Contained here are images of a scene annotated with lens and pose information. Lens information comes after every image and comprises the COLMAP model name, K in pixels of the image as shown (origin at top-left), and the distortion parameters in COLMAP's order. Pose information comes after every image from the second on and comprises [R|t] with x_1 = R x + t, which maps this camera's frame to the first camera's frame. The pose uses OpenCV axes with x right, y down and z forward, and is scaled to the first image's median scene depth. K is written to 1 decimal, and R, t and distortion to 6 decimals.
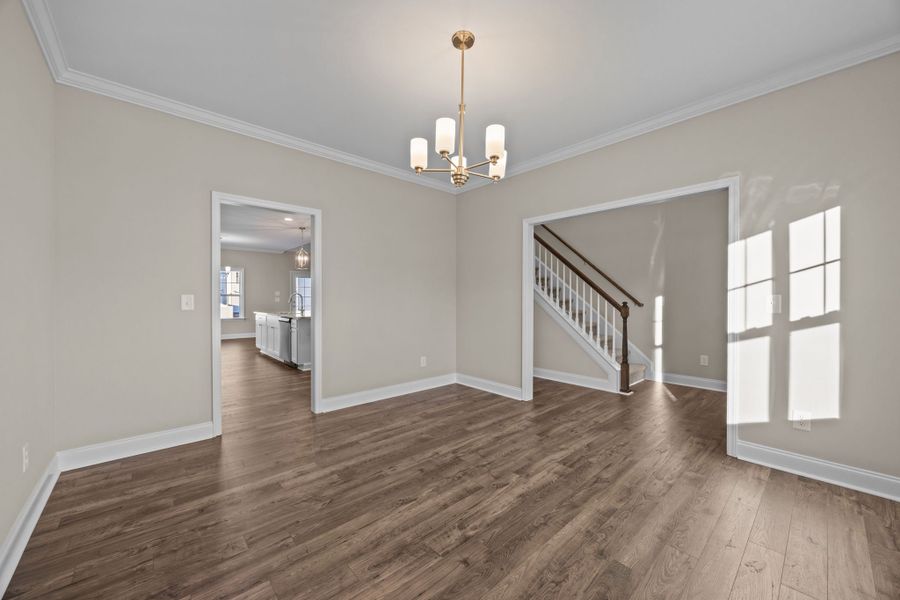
lens RADIAL K [[342.6, 0, 452.9], [0, 342.6, 300.8], [0, 0, 1]] dist [-0.003293, 0.000094]
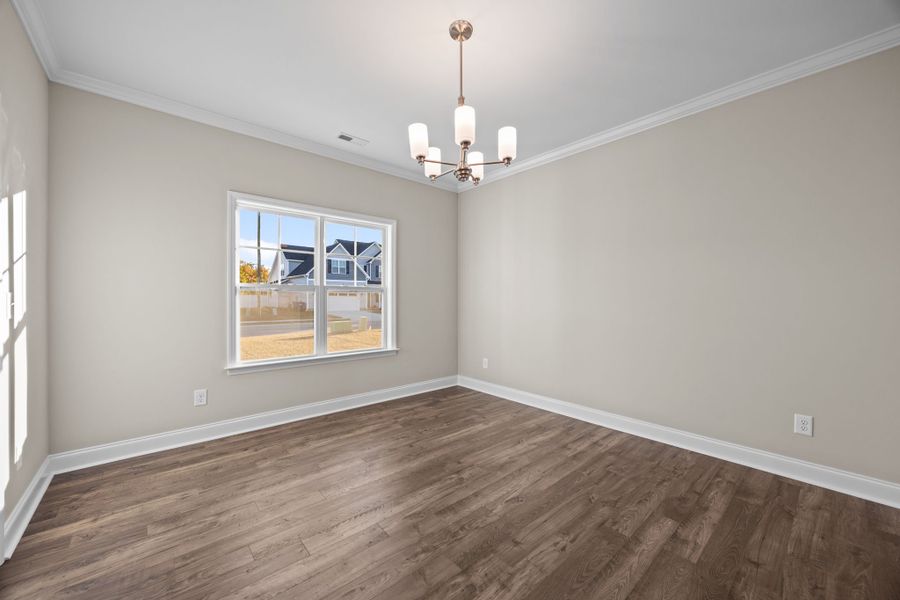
lens RADIAL K [[342.6, 0, 452.9], [0, 342.6, 300.8], [0, 0, 1]] dist [-0.003293, 0.000094]
pose [[-0.999886, -0.001576, 0.015029, 0.027738], [-0.001441, 0.999959, 0.008962, -0.009790], [-0.015043, 0.008940, -0.999847, 1.699008]]
